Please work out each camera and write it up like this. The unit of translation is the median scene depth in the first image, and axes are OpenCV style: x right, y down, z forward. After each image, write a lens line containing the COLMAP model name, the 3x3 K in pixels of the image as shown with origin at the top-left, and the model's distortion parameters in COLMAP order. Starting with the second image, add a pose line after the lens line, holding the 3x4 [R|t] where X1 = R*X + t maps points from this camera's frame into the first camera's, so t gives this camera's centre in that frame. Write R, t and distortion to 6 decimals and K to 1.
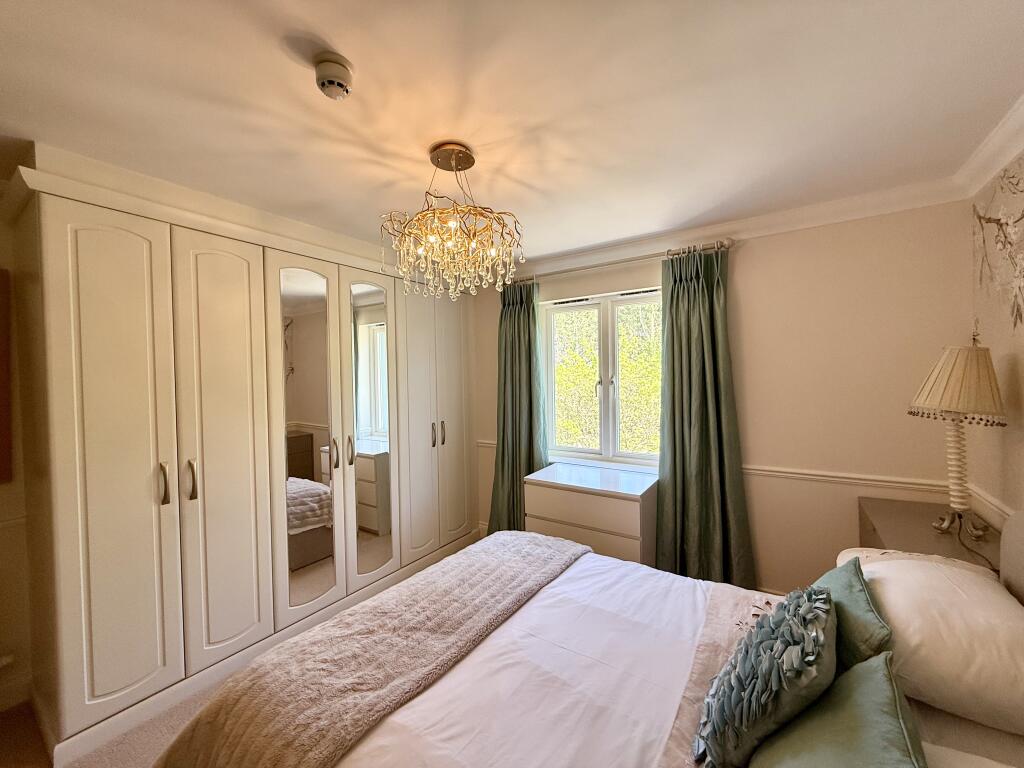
lens RADIAL K [[407.8, 0, 512.0], [0, 407.8, 384.0], [0, 0, 1]] dist [-0.010349, -0.000045]
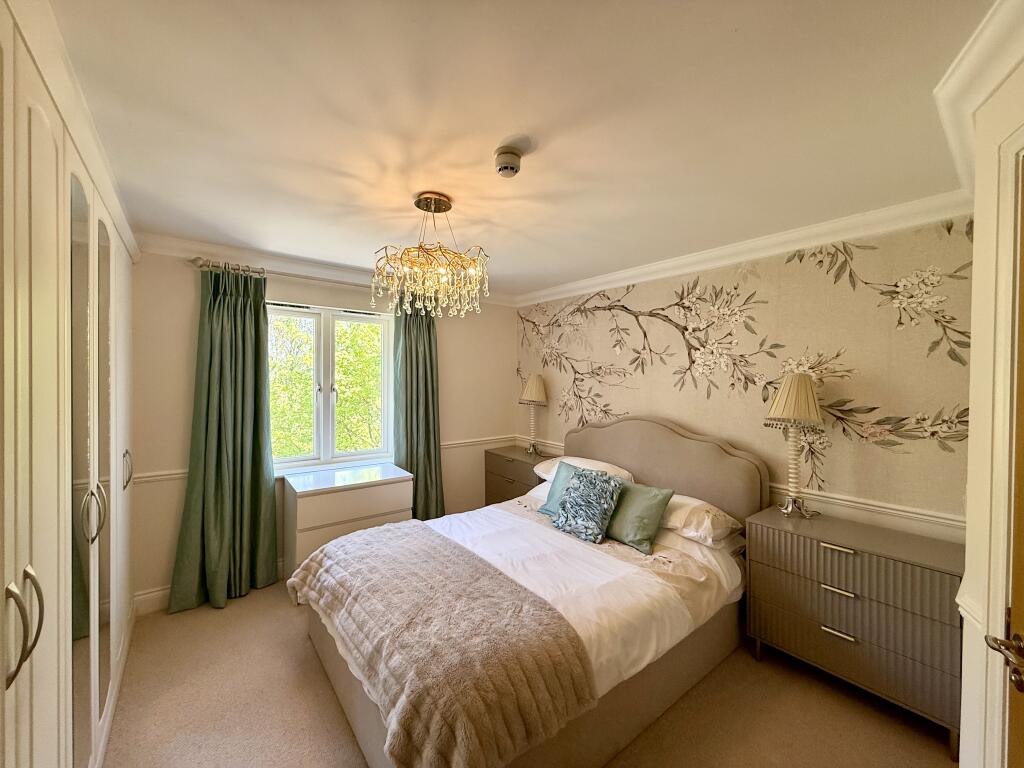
lens RADIAL K [[407.8, 0, 512.0], [0, 407.8, 384.0], [0, 0, 1]] dist [-0.010349, -0.000045]
pose [[0.292673, 0.011496, 0.956144, -1.089391], [0.002586, 0.999915, -0.012813, -0.005972], [-0.956209, 0.006222, 0.292618, 0.382850]]
